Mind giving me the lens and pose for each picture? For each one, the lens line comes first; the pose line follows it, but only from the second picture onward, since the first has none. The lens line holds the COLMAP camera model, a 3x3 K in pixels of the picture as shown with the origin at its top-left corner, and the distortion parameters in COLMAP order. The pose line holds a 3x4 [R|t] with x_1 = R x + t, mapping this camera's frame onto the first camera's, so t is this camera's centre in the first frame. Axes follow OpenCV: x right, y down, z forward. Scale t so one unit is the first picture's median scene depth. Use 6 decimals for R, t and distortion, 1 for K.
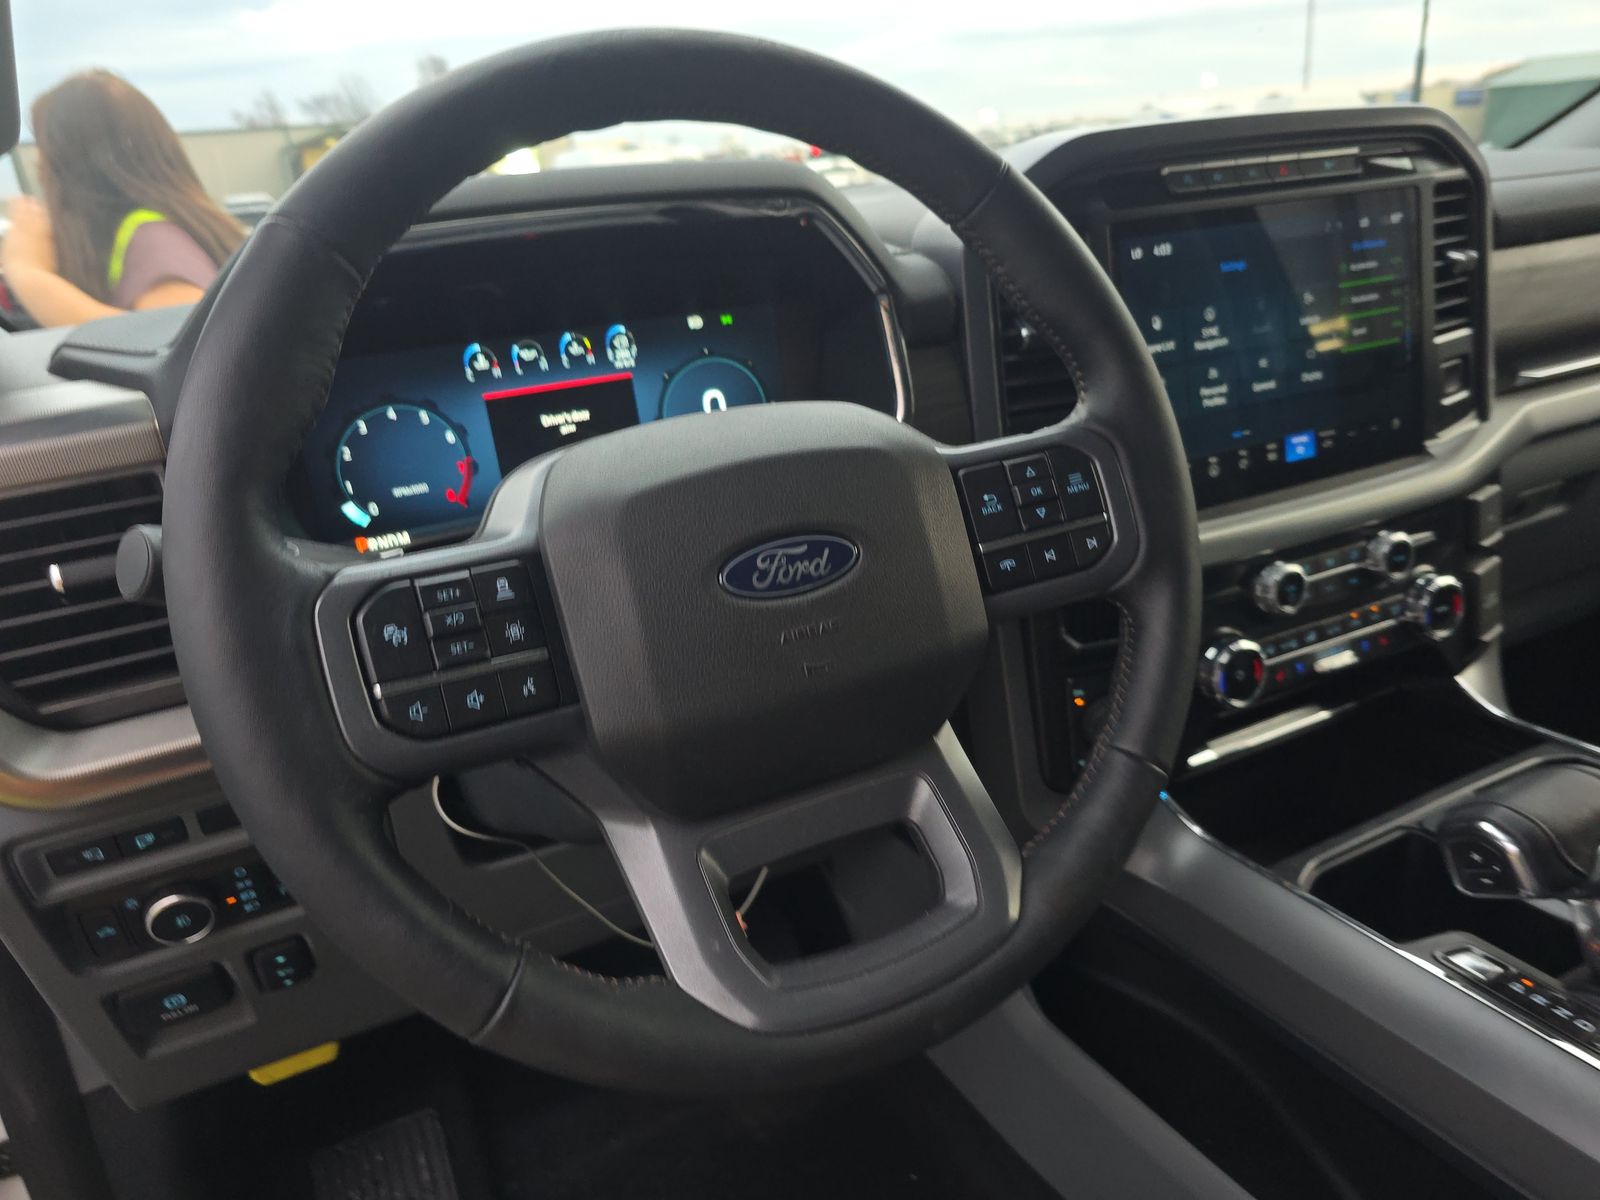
lens RADIAL K [[1175.4, 0, 800.0], [0, 1175.4, 600.0], [0, 0, 1]] dist [0.131028, -0.003430]
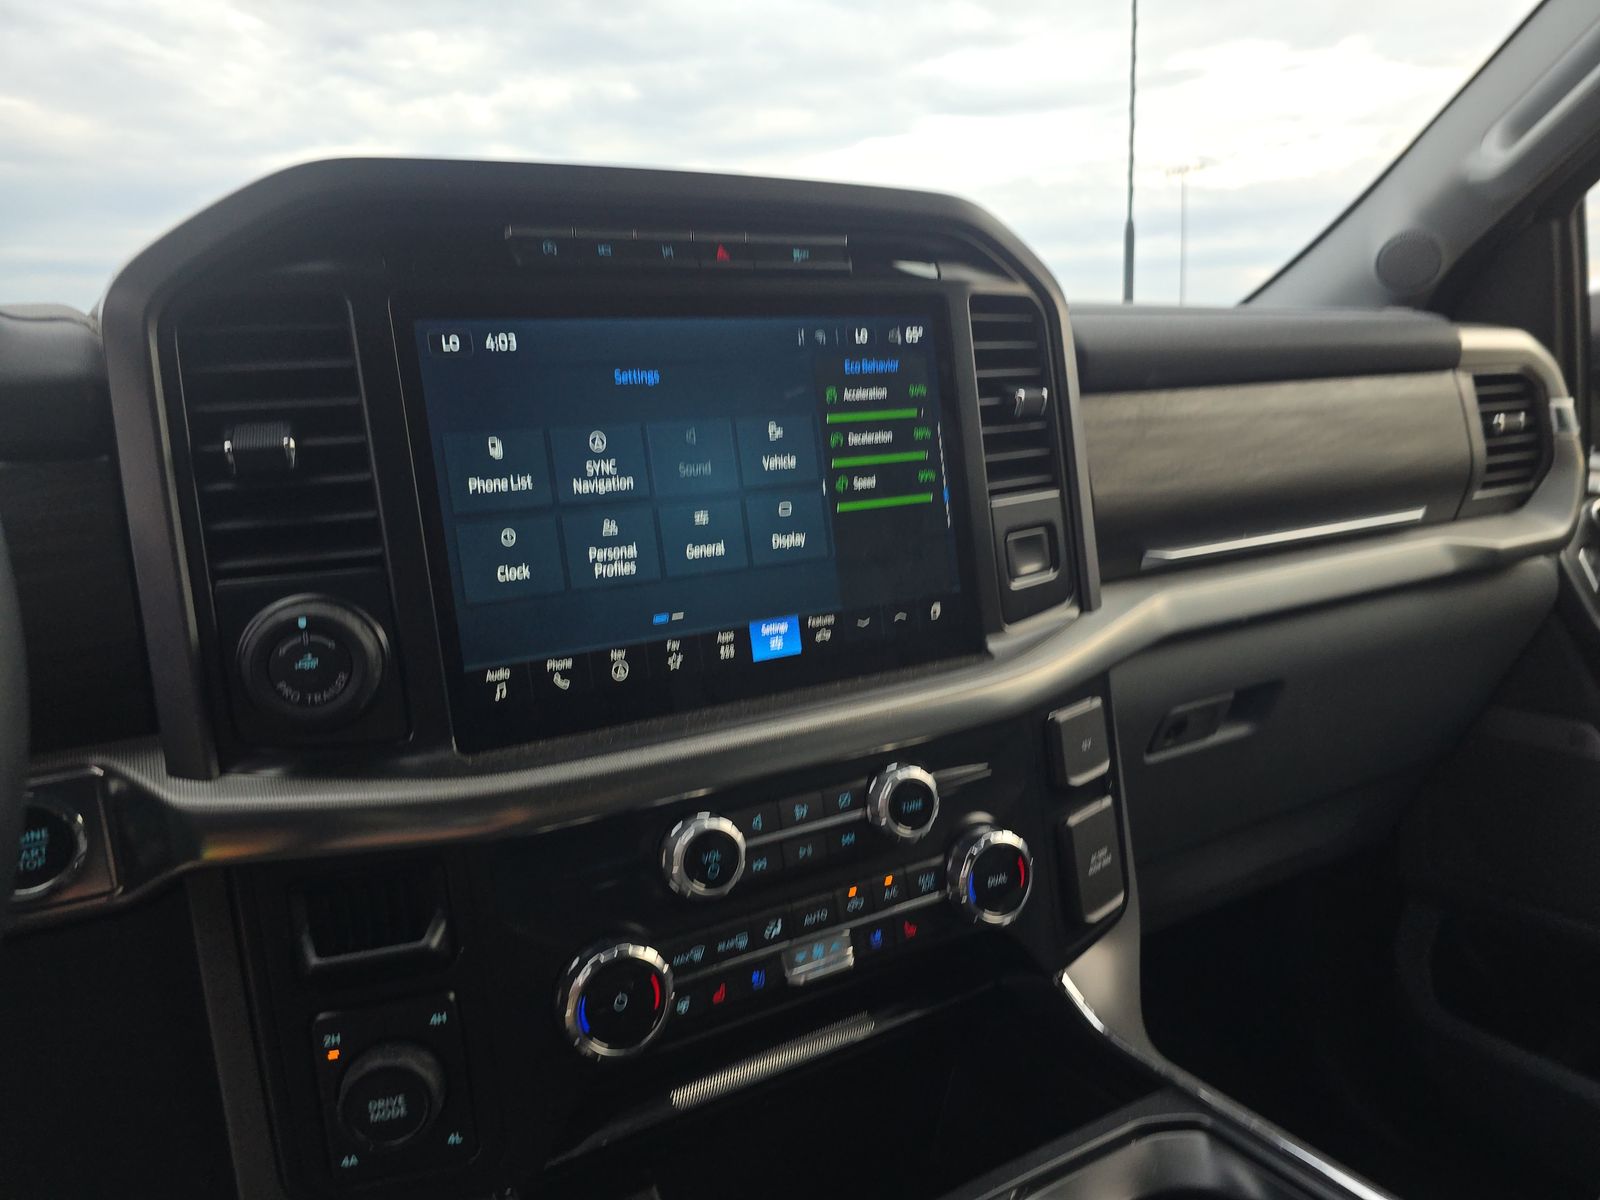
lens RADIAL K [[1175.4, 0, 800.0], [0, 1175.4, 600.0], [0, 0, 1]] dist [0.131028, -0.003430]
pose [[0.999435, 0.025787, 0.021547, 0.408282], [-0.022578, 0.990206, -0.137777, -0.055944], [-0.024889, 0.137212, 0.990229, 0.323322]]
